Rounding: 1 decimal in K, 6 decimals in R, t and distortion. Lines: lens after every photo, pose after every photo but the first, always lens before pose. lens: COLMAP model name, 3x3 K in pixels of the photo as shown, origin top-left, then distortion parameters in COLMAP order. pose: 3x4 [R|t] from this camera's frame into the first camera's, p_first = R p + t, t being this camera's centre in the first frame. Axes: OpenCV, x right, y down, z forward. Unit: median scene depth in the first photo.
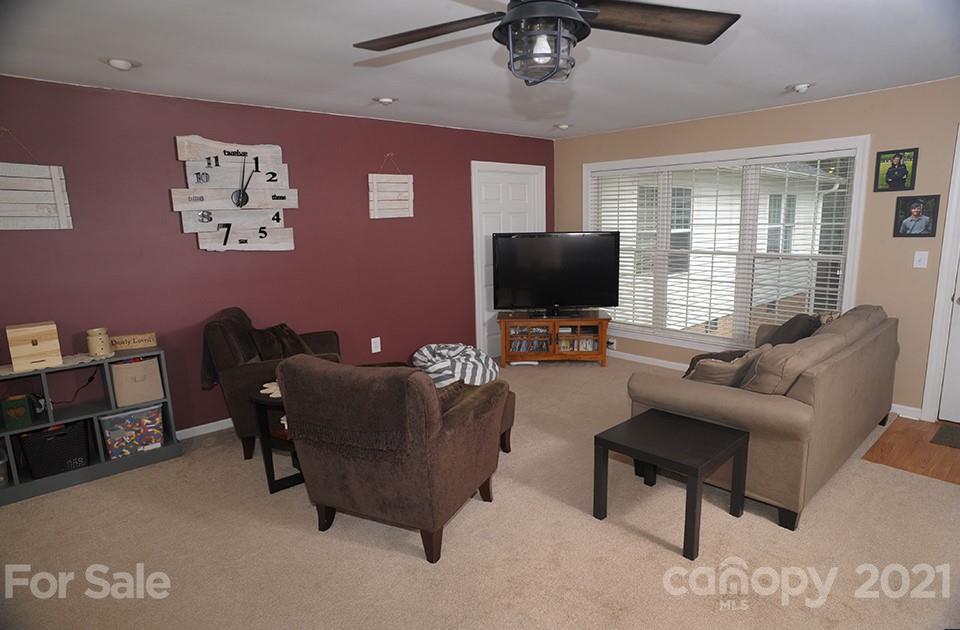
lens RADIAL K [[540.2, 0, 487.4], [0, 540.2, 320.2], [0, 0, 1]] dist [-0.104644, 0.067210]
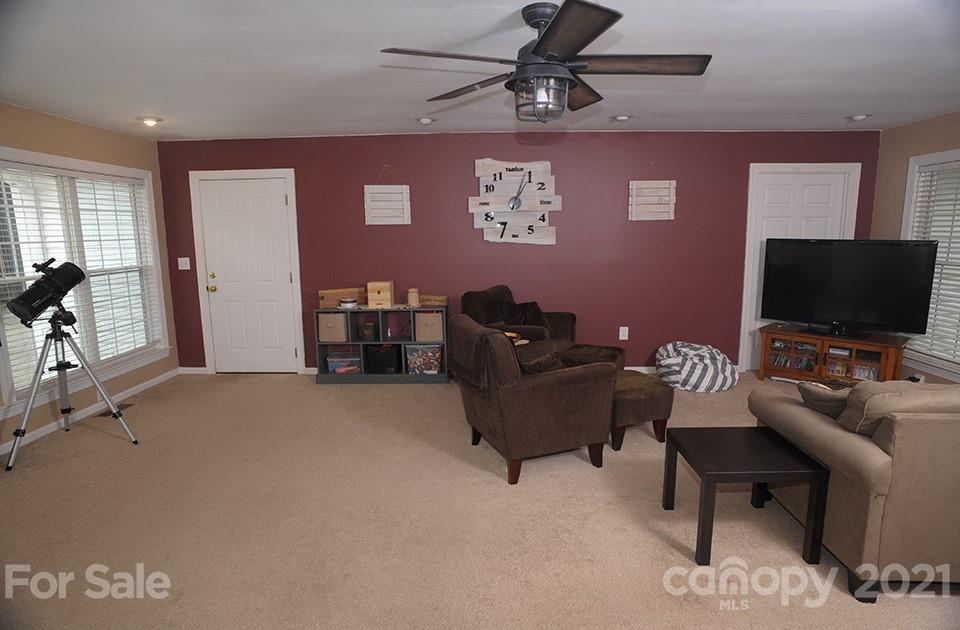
lens RADIAL K [[540.2, 0, 487.4], [0, 540.2, 320.2], [0, 0, 1]] dist [-0.104644, 0.067210]
pose [[0.724581, 0.133016, -0.676231, 0.429429], [-0.130069, 0.989958, 0.055358, -0.006978], [0.676804, 0.047846, 0.734607, -0.020181]]
